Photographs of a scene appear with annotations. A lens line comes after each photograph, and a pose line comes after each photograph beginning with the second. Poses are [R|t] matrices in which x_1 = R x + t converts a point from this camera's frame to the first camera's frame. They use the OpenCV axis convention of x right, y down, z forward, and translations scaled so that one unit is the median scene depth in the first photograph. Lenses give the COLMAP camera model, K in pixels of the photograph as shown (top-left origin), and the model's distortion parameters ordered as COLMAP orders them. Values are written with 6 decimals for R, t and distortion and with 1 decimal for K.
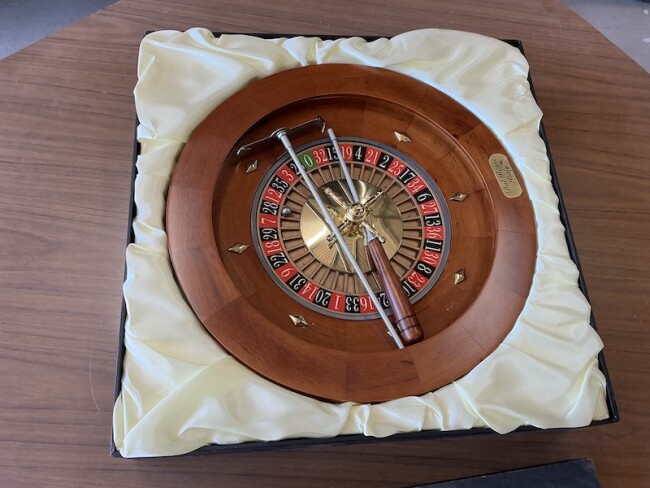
lens RADIAL K [[560.8, 0, 325.0], [0, 560.8, 244.0], [0, 0, 1]] dist [0.082253, -0.163621]
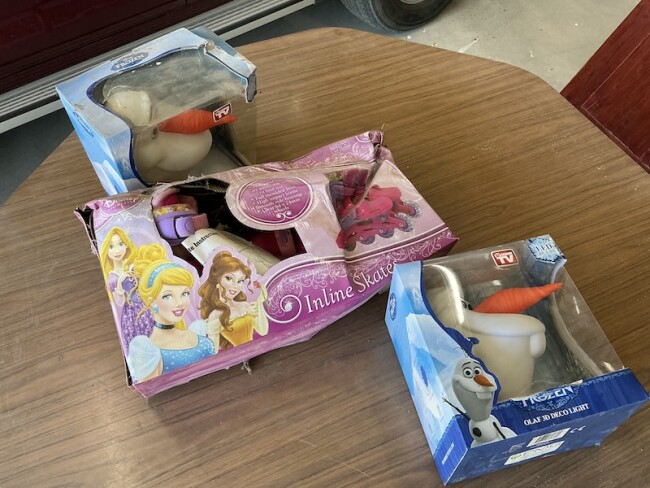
lens RADIAL K [[560.8, 0, 325.0], [0, 560.8, 244.0], [0, 0, 1]] dist [0.082253, -0.163621]
pose [[0.878858, -0.430345, 0.205940, -0.271129], [0.465138, 0.868900, -0.169289, 0.432758], [-0.106089, 0.244572, 0.963810, -0.458487]]
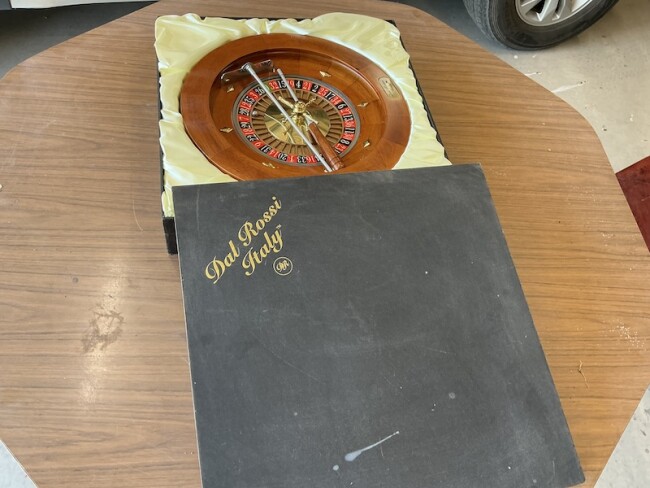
lens RADIAL K [[560.8, 0, 325.0], [0, 560.8, 244.0], [0, 0, 1]] dist [0.082253, -0.163621]
pose [[0.992986, -0.071891, 0.093866, -0.046043], [0.087357, 0.981090, -0.172719, 0.559687], [-0.079674, 0.179707, 0.980488, -0.470356]]
